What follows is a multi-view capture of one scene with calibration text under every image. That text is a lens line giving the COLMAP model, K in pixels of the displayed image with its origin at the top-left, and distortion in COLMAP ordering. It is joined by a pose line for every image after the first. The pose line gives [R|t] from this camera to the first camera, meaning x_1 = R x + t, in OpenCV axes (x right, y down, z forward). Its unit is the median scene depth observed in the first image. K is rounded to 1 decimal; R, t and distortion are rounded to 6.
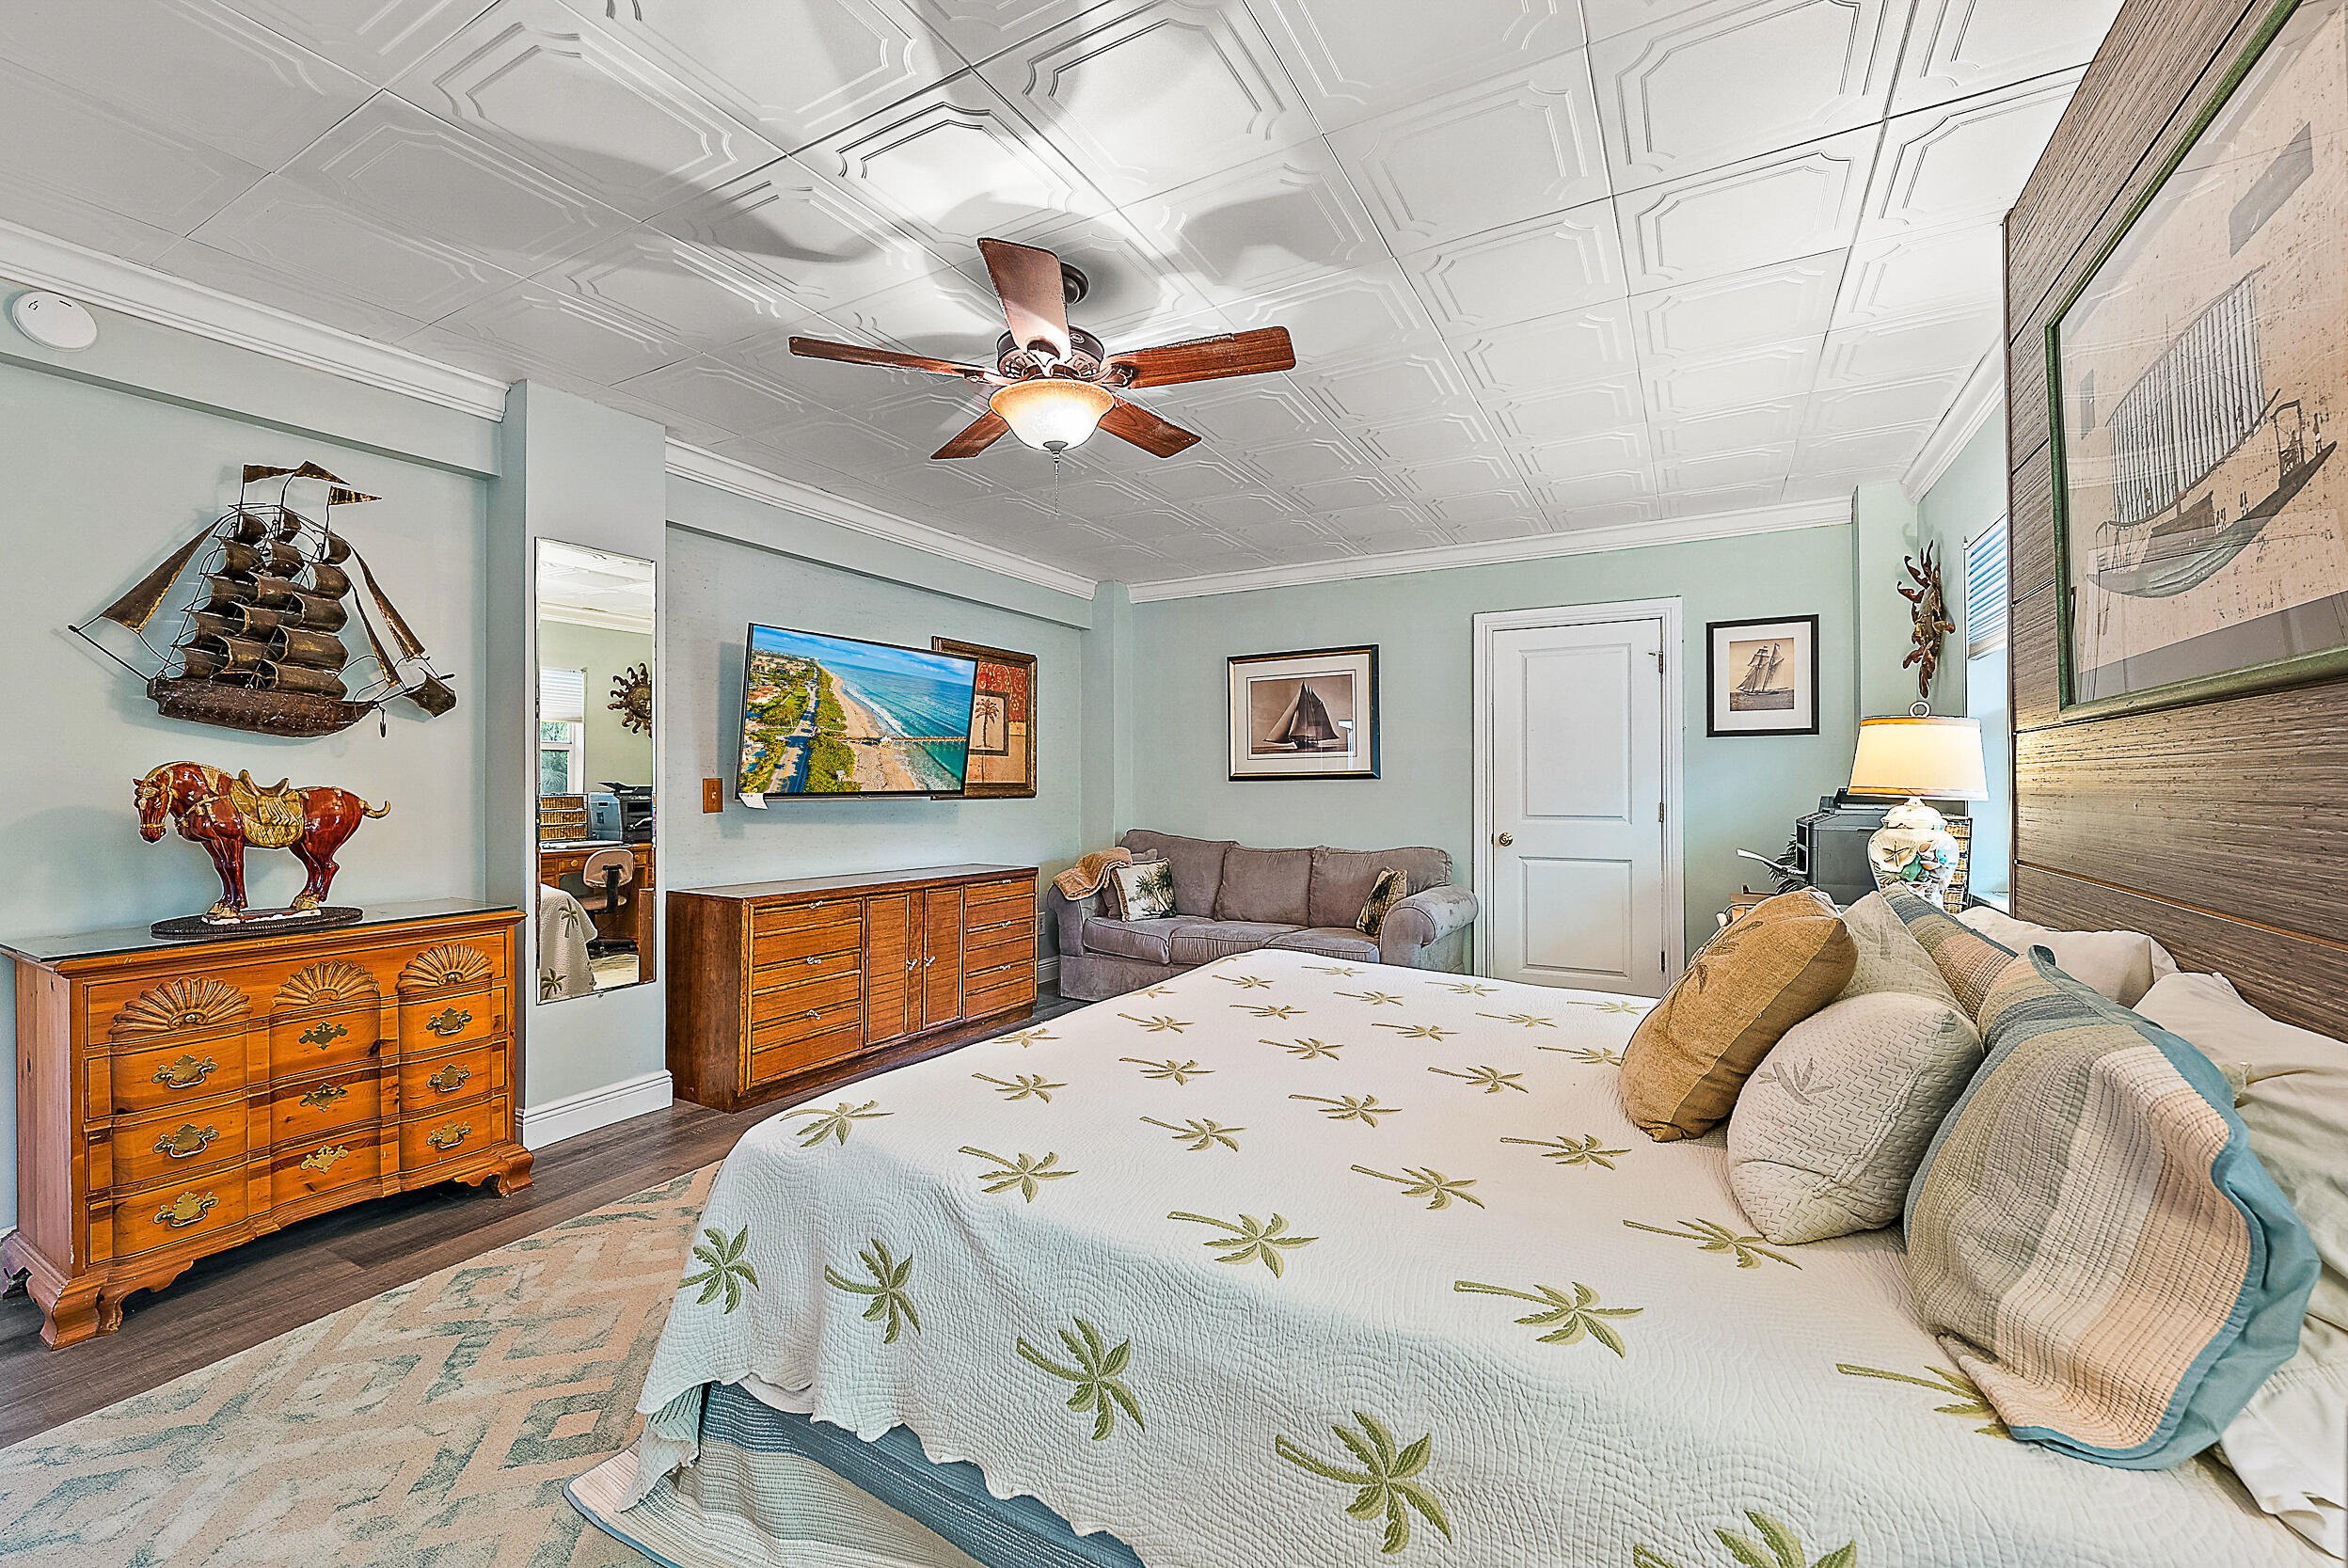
lens RADIAL K [[939.5, 0, 1174.5], [0, 939.5, 774.2], [0, 0, 1]] dist [-0.000715, -0.000008]
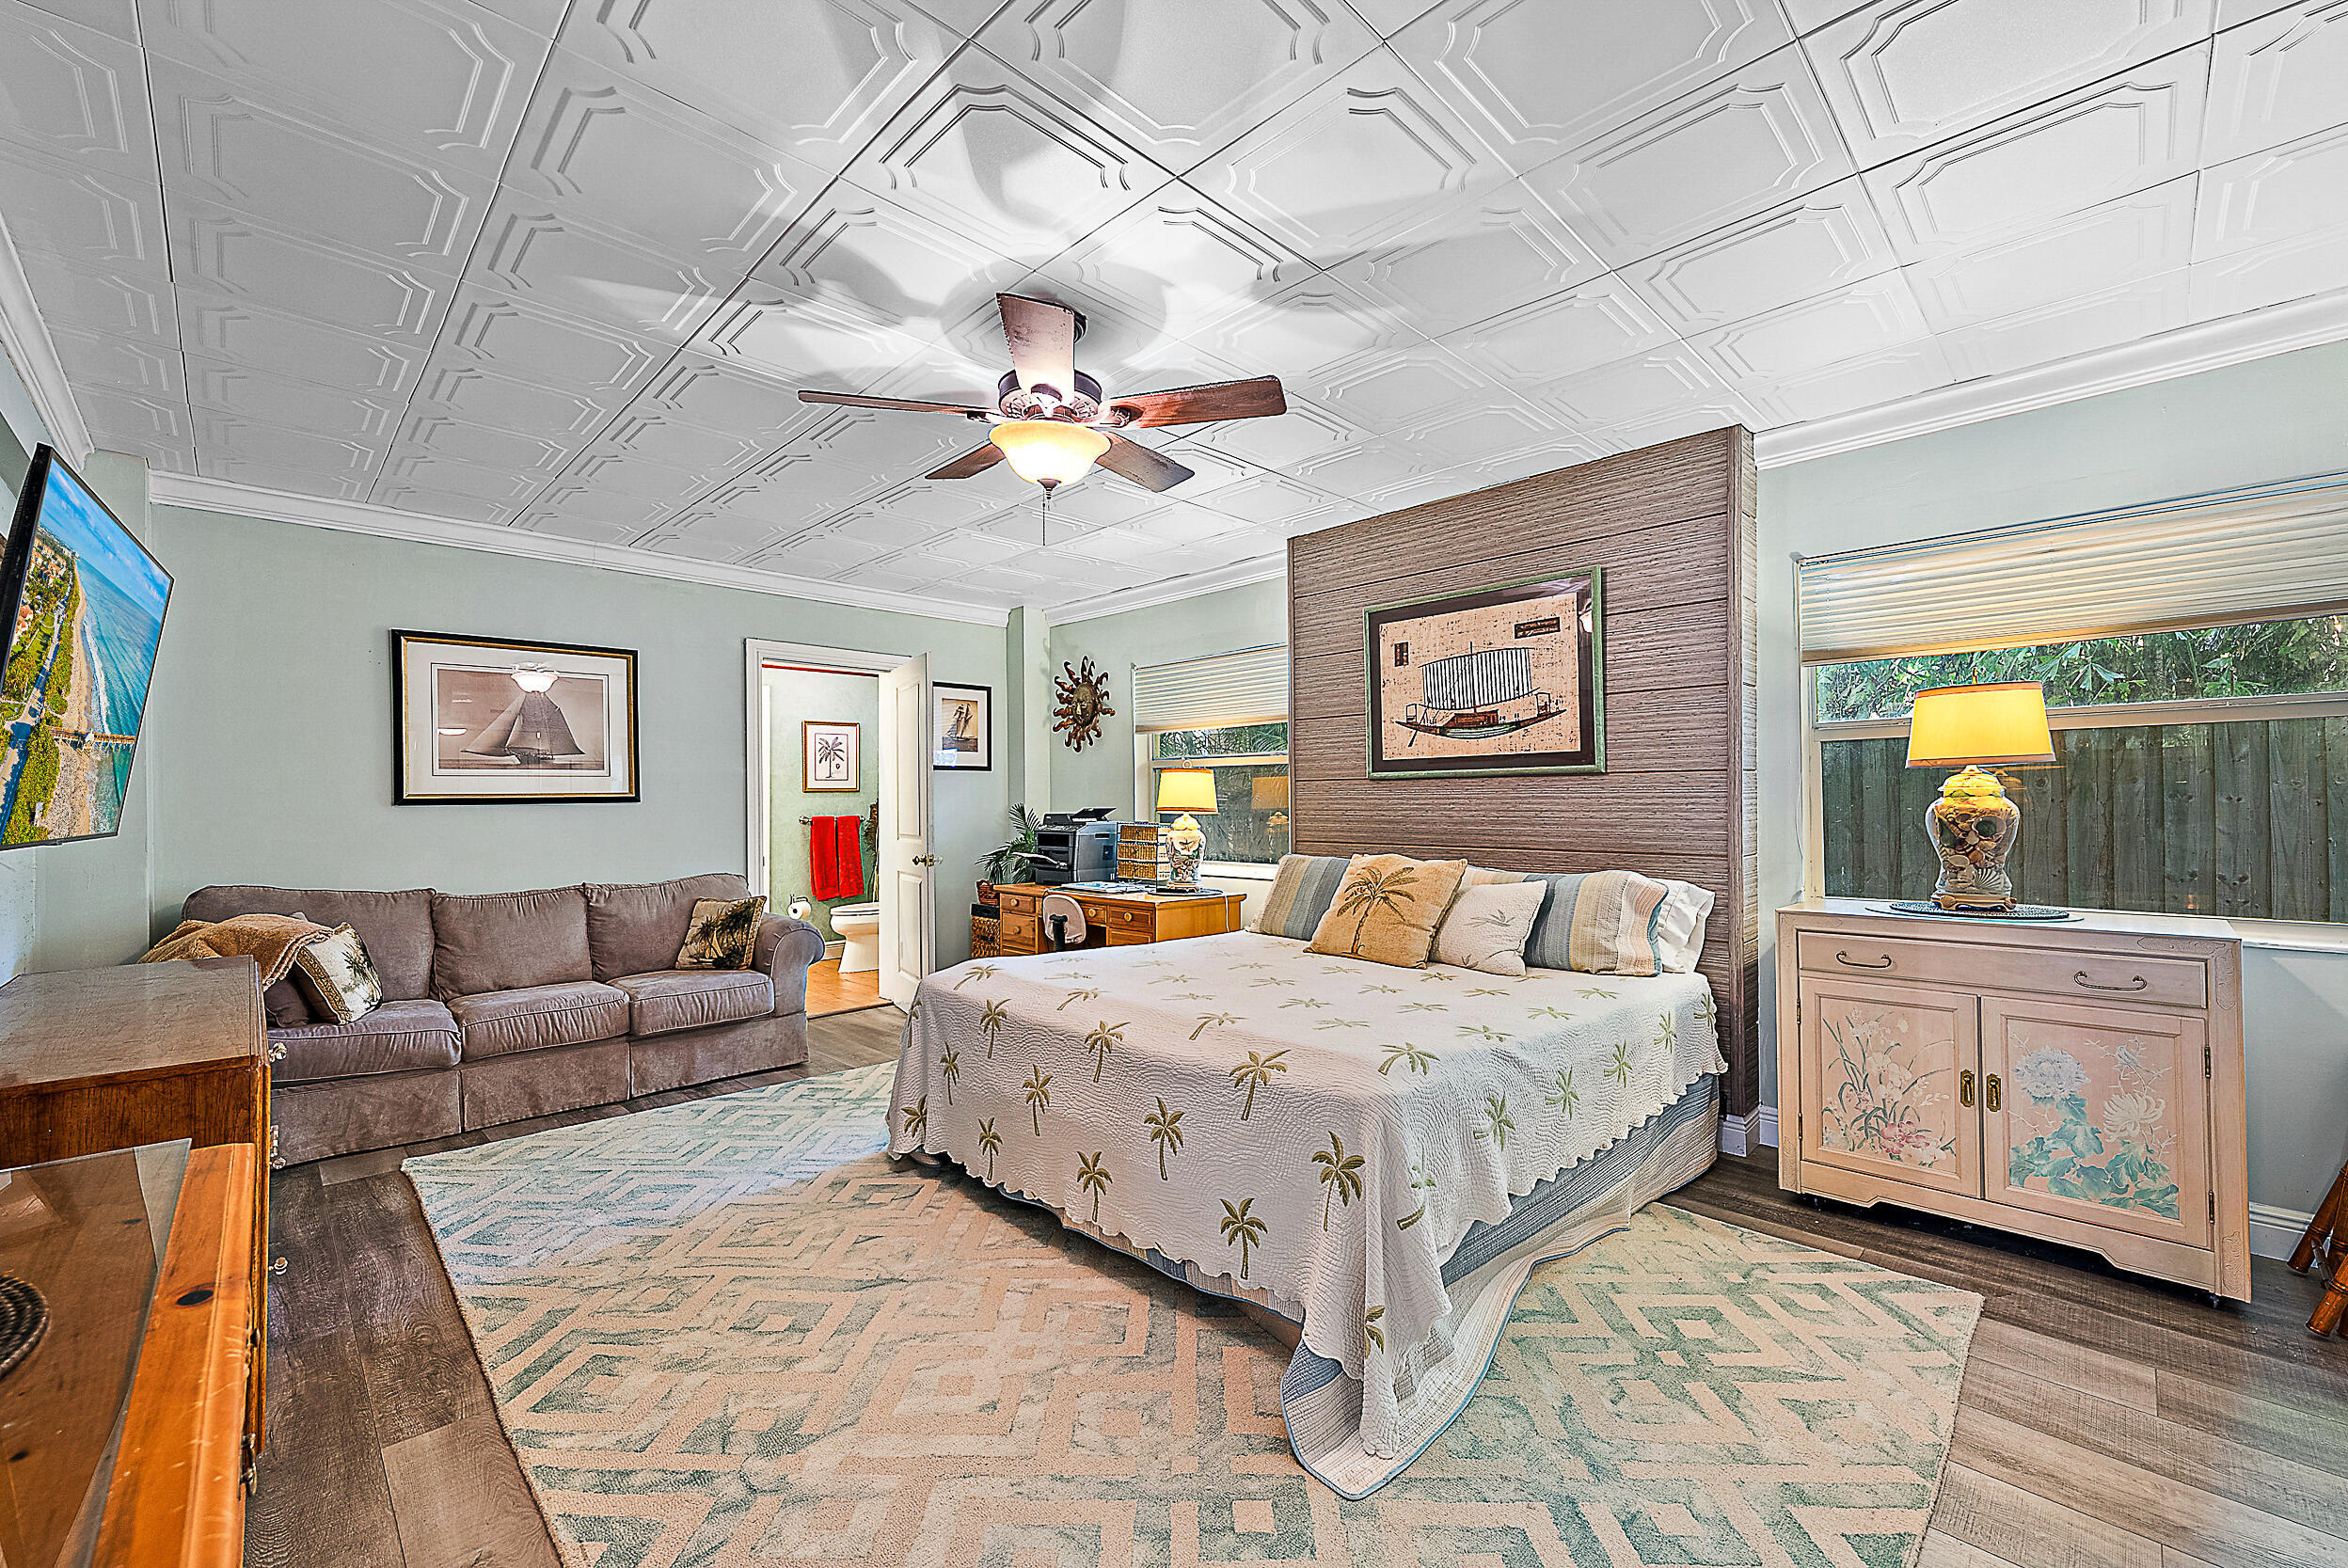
lens RADIAL K [[947.4, 0, 1174.0], [0, 947.4, 784.0], [0, 0, 1]] dist [-0.001647, -0.000040]
pose [[0.289045, 0.017588, 0.957154, -0.517173], [-0.005248, 0.999845, -0.016788, 0.000048], [-0.957301, -0.000171, 0.289093, 0.270292]]
